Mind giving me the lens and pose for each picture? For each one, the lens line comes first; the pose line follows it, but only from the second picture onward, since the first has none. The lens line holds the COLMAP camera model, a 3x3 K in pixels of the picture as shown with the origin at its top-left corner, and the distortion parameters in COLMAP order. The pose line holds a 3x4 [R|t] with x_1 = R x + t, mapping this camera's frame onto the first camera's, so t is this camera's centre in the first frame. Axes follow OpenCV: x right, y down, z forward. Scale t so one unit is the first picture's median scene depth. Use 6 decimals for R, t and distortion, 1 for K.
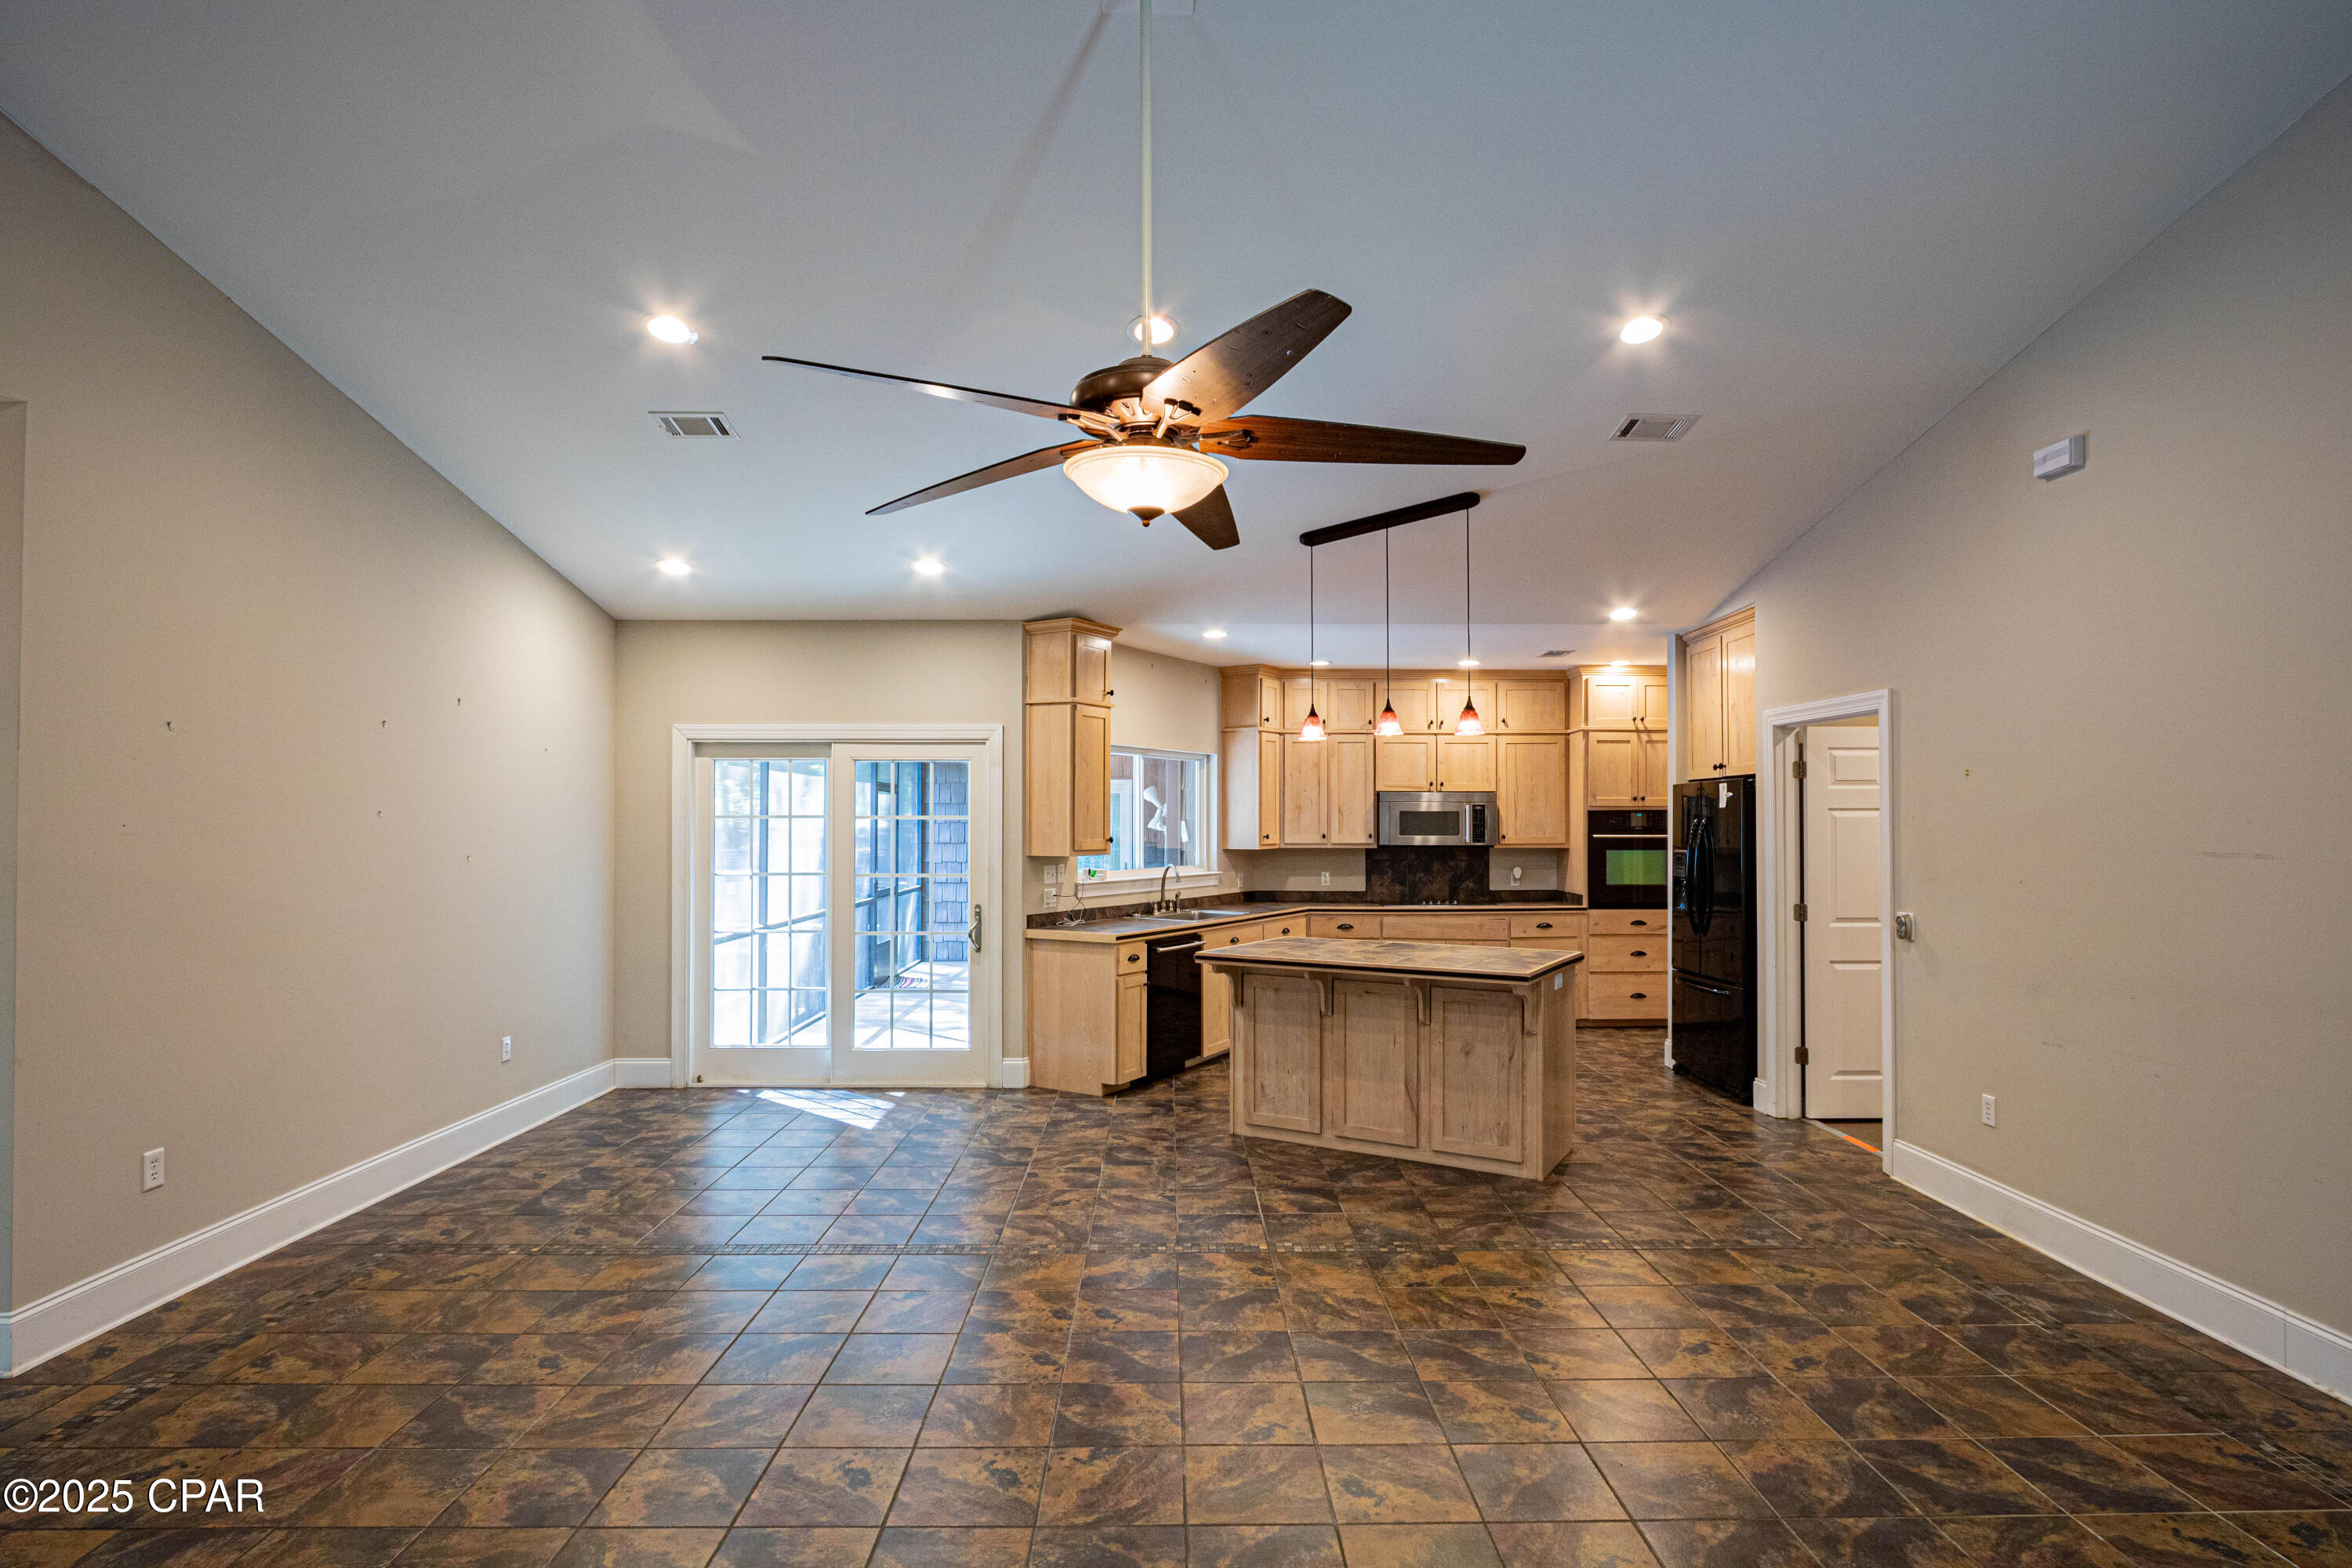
lens RADIAL K [[1247.2, 0, 1170.3], [0, 1247.2, 794.6], [0, 0, 1]] dist [0.011624, -0.000765]
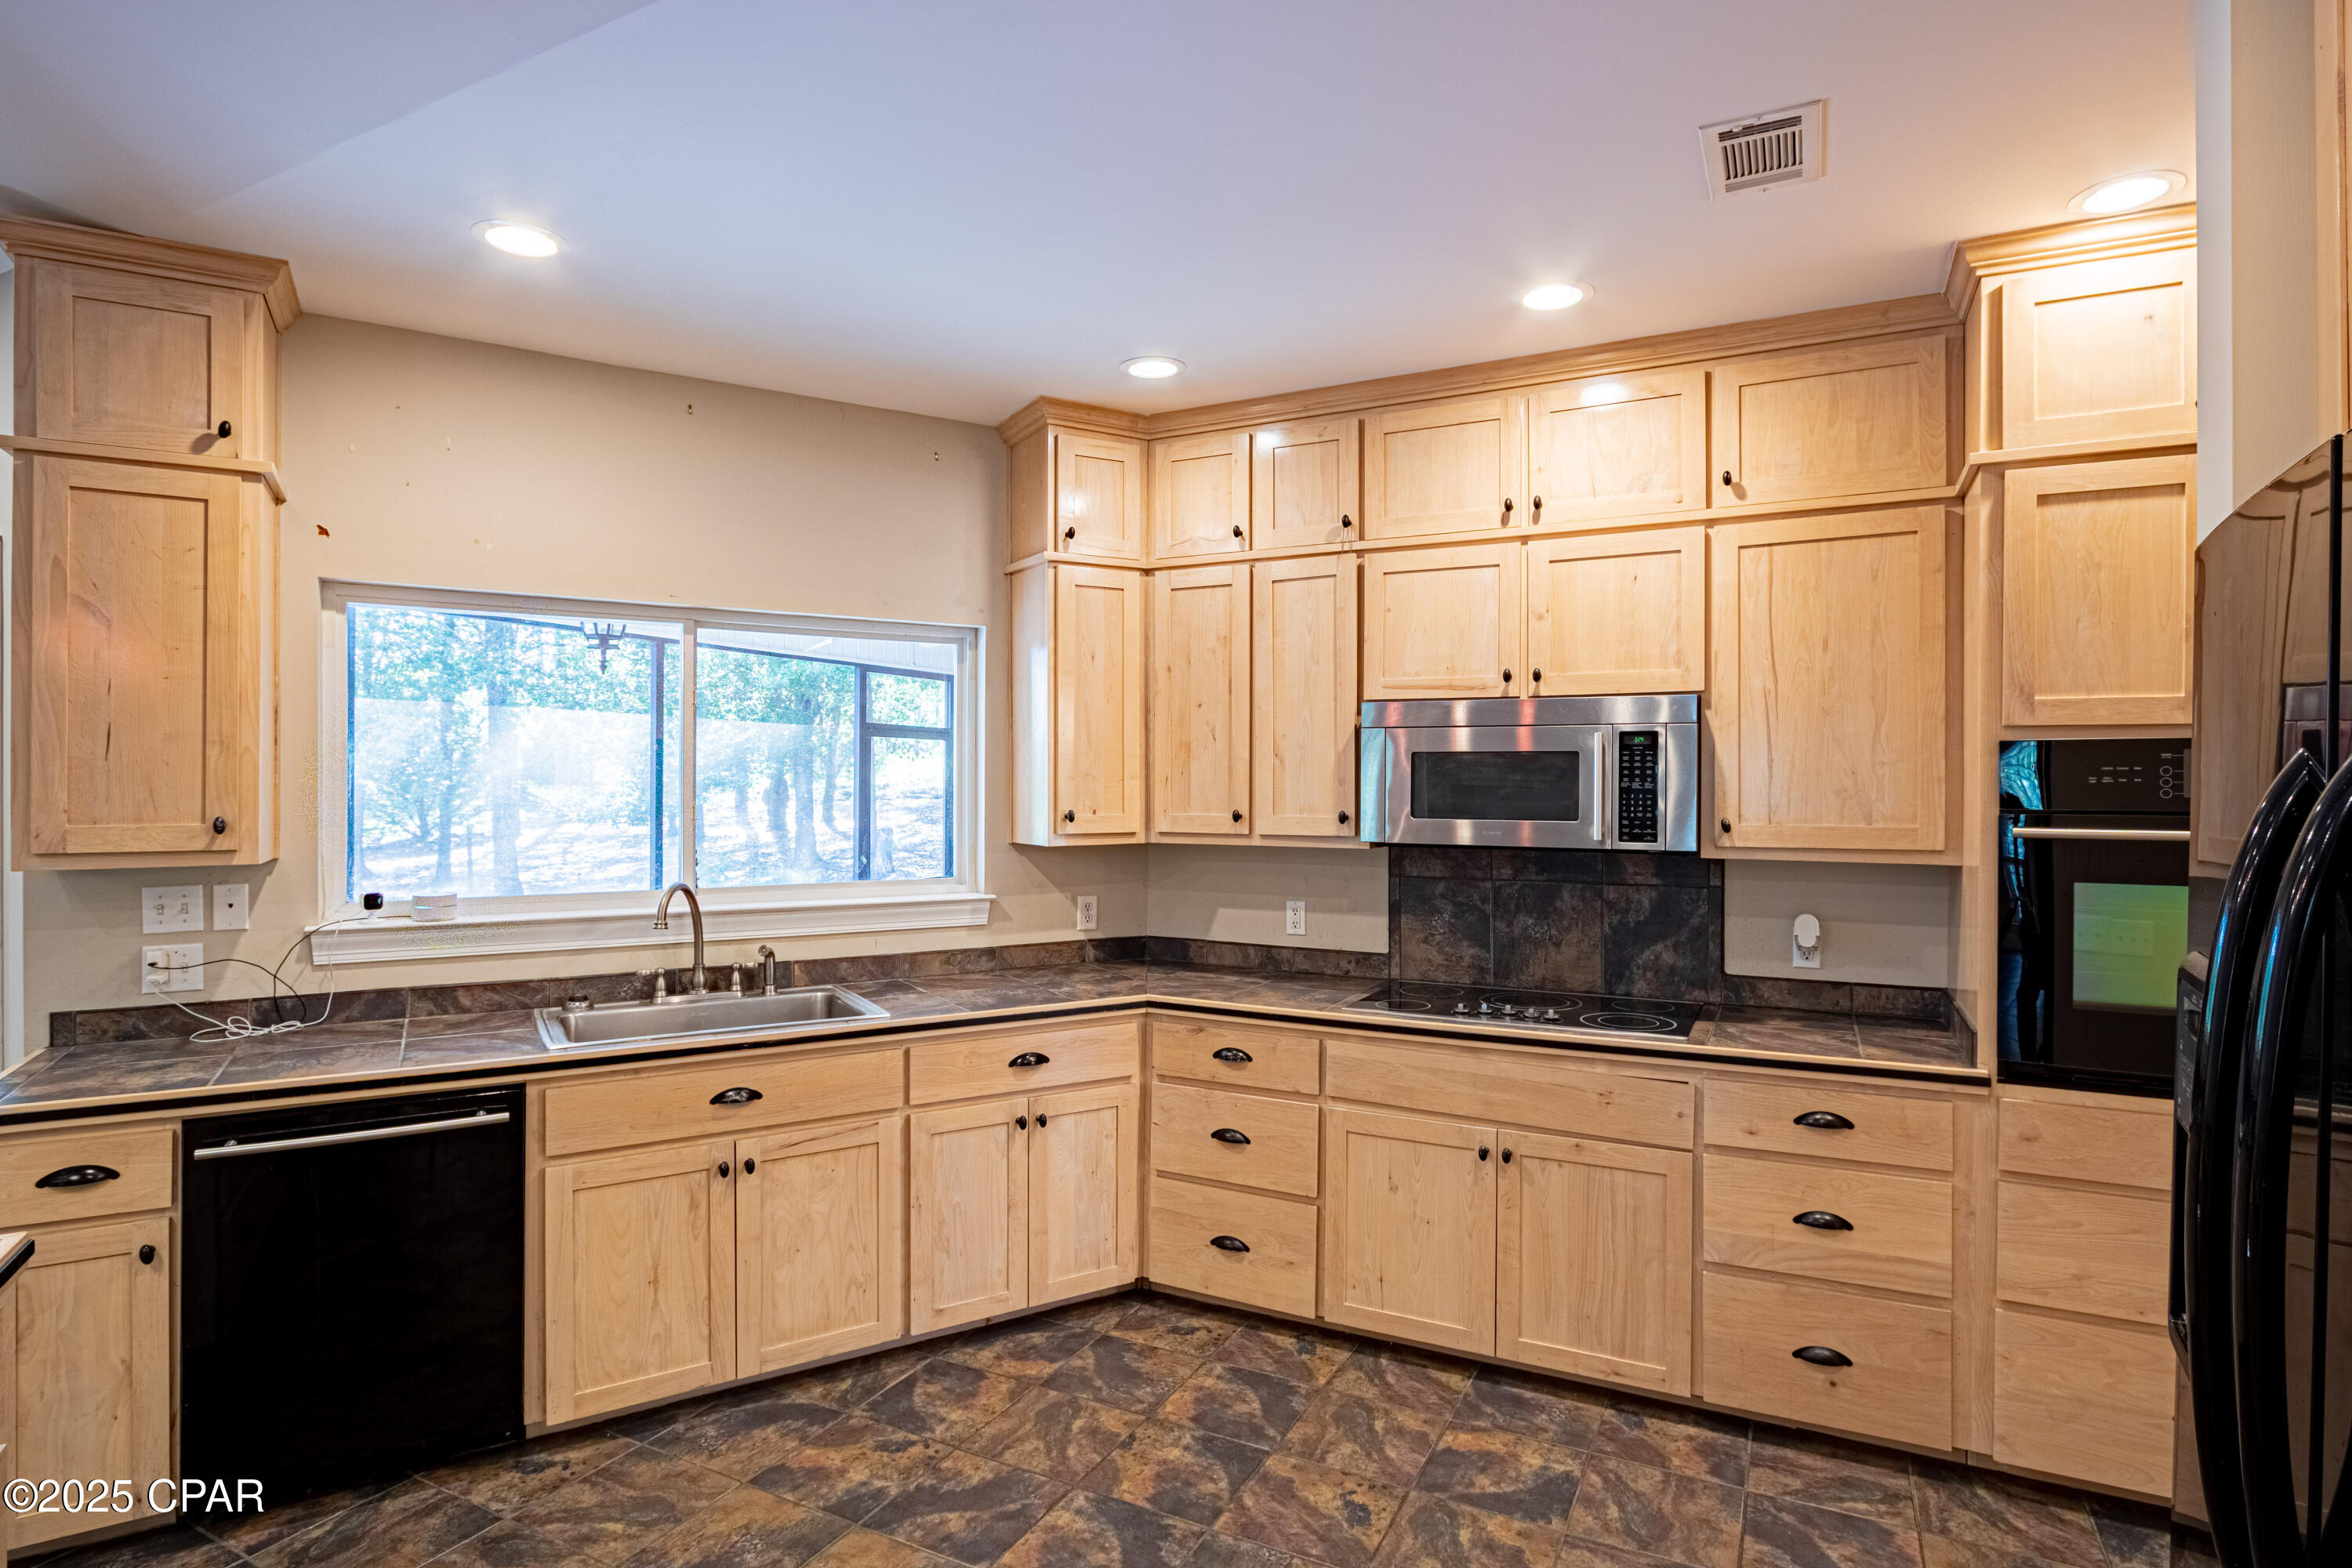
lens RADIAL K [[1247.2, 0, 1189.6], [0, 1247.2, 772.8], [0, 0, 1]] dist [0.011624, -0.000765]
pose [[0.879322, -0.002055, -0.476223, 0.300426], [0.007355, 0.999930, 0.009266, 0.015427], [0.476170, -0.011651, 0.879276, 0.637806]]
